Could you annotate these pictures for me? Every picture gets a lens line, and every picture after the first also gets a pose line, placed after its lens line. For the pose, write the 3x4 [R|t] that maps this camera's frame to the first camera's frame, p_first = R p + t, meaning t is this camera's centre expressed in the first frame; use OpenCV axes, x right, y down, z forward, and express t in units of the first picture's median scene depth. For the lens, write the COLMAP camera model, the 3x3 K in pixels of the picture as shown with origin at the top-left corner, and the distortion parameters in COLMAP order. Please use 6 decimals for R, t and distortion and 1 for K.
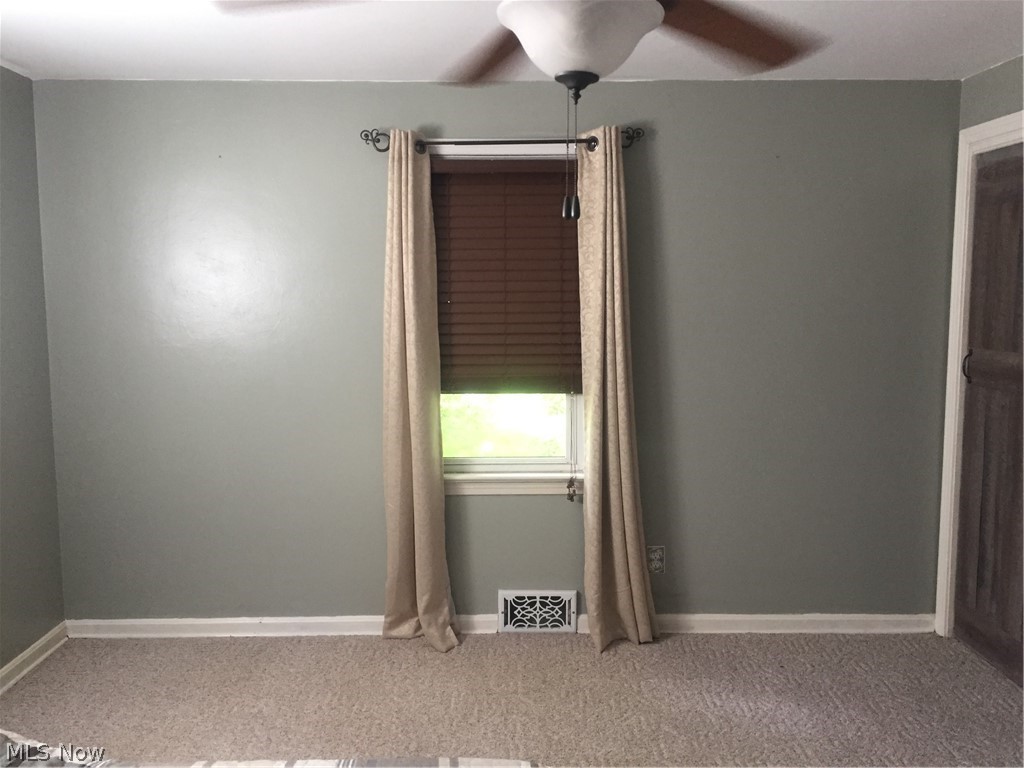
lens RADIAL K [[860.1, 0, 511.5], [0, 860.1, 385.7], [0, 0, 1]] dist [0.038550, -0.044987]
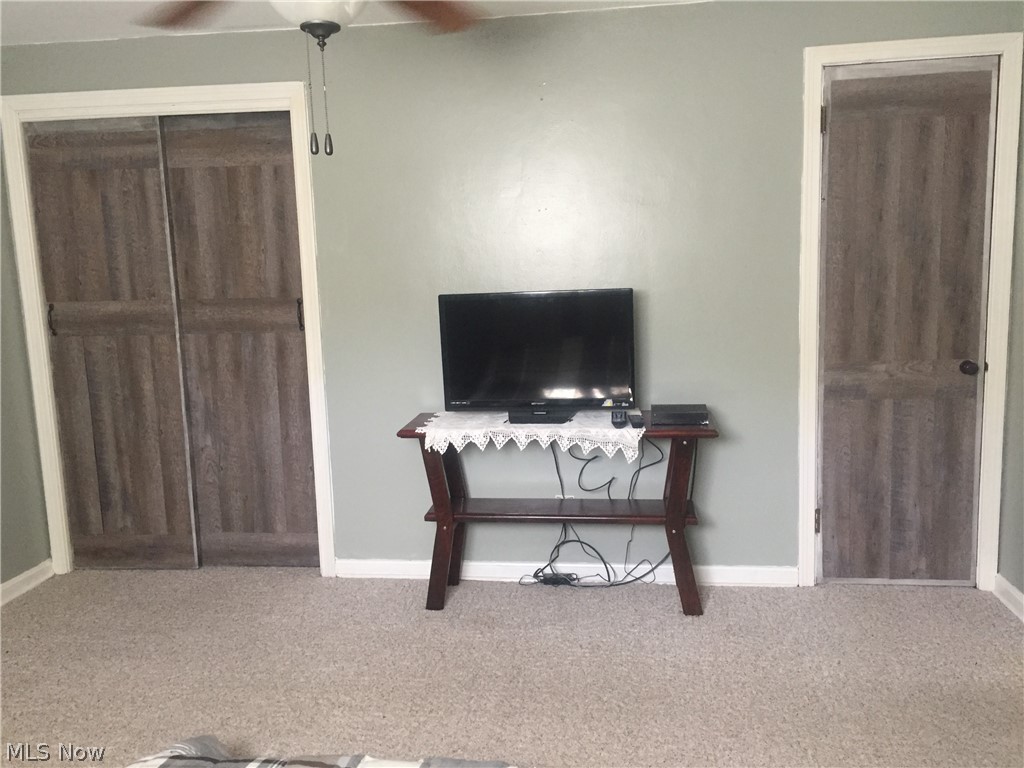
lens RADIAL K [[860.1, 0, 512.3], [0, 860.1, 381.4], [0, 0, 1]] dist [0.038550, -0.044987]
pose [[0.130591, -0.141628, 0.981268, -0.483190], [0.136769, 0.982855, 0.123655, -0.002392], [-0.981957, 0.118059, 0.147722, 0.289582]]
